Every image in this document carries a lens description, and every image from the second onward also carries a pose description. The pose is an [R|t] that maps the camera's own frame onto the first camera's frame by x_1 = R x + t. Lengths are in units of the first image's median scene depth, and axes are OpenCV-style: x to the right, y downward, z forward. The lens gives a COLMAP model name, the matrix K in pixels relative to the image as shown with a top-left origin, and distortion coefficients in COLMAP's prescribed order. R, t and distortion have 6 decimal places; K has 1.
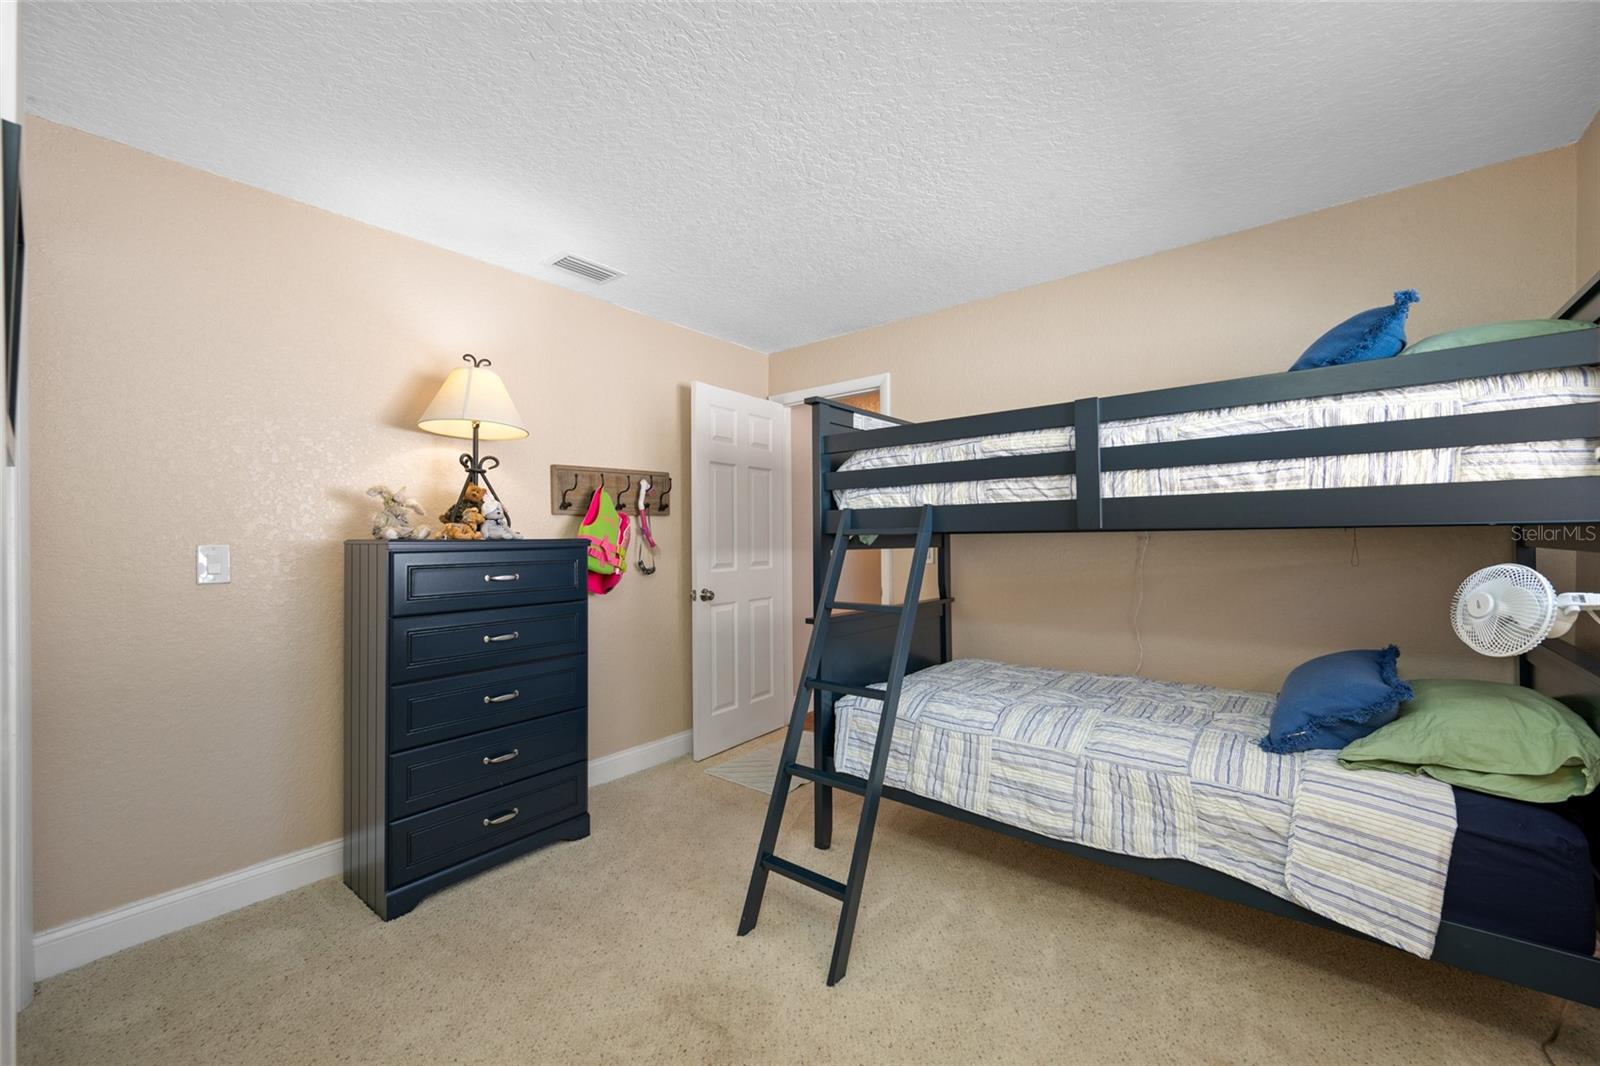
lens RADIAL K [[637.0, 0, 802.1], [0, 637.0, 529.5], [0, 0, 1]] dist [0.000714, -0.000016]
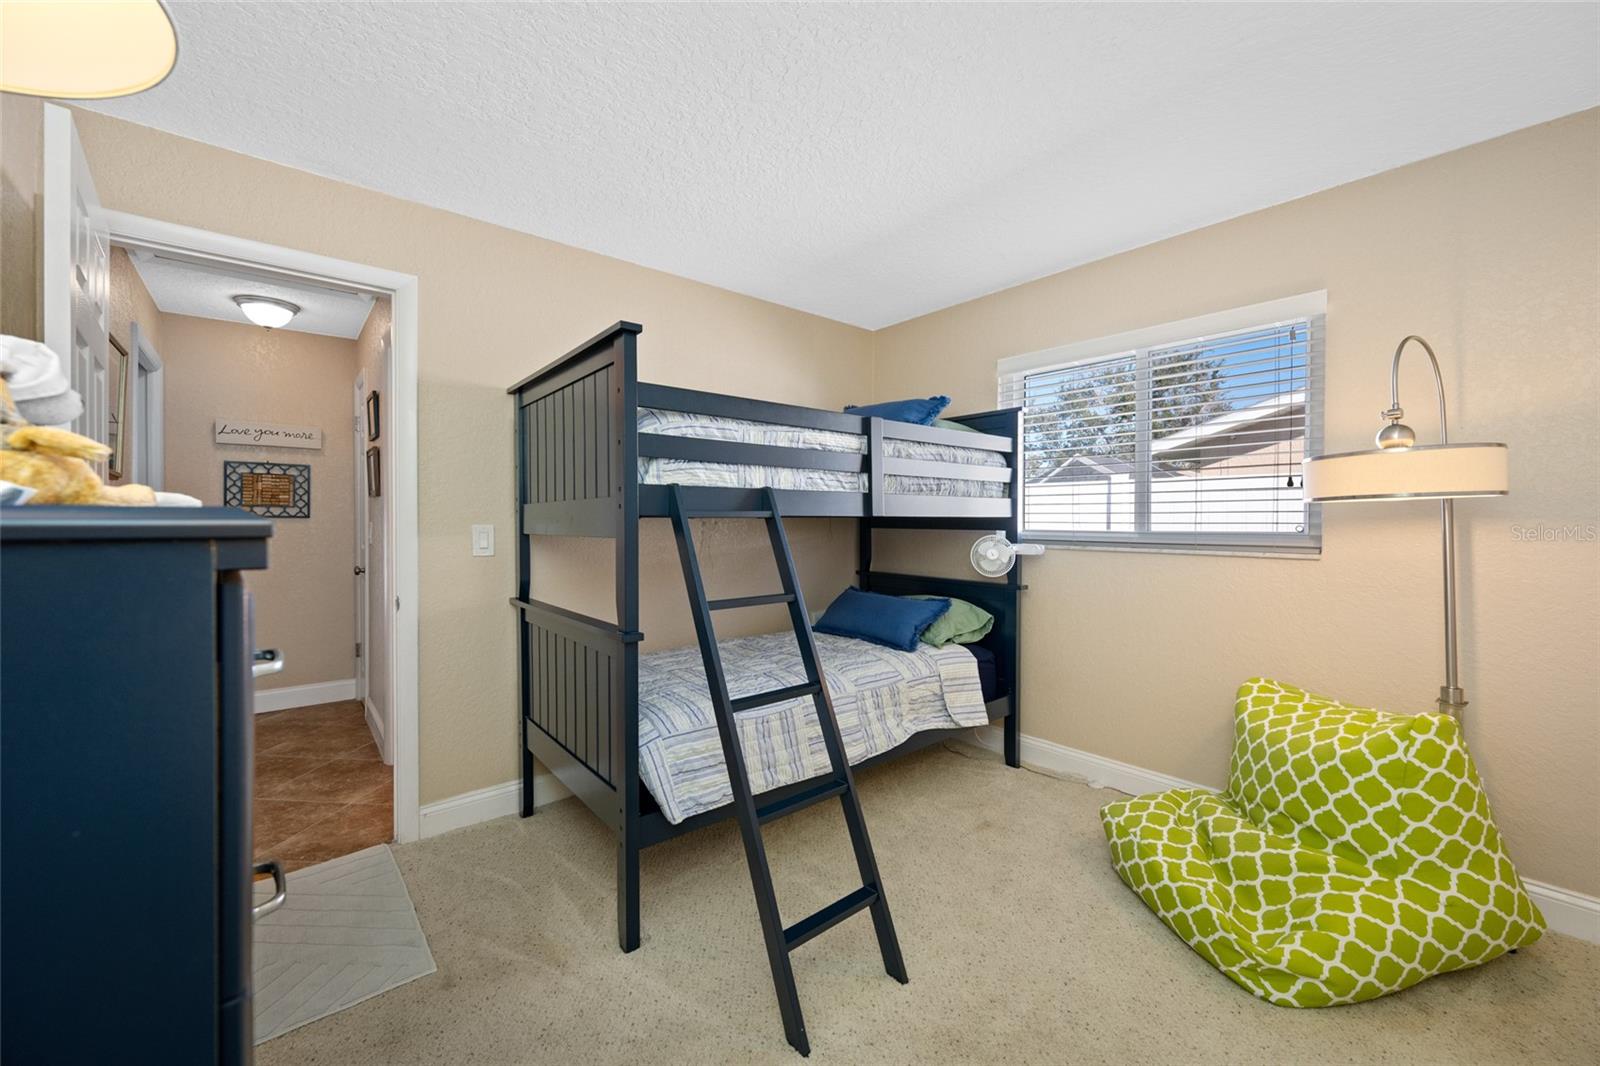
lens RADIAL K [[630.2, 0, 802.1], [0, 630.2, 527.1], [0, 0, 1]] dist [0.001109, 0.000127]
pose [[0.173676, -0.000549, 0.984803, -0.750252], [-0.010391, 0.999943, 0.002390, 0.018671], [-0.984748, -0.010648, 0.173661, 0.805991]]
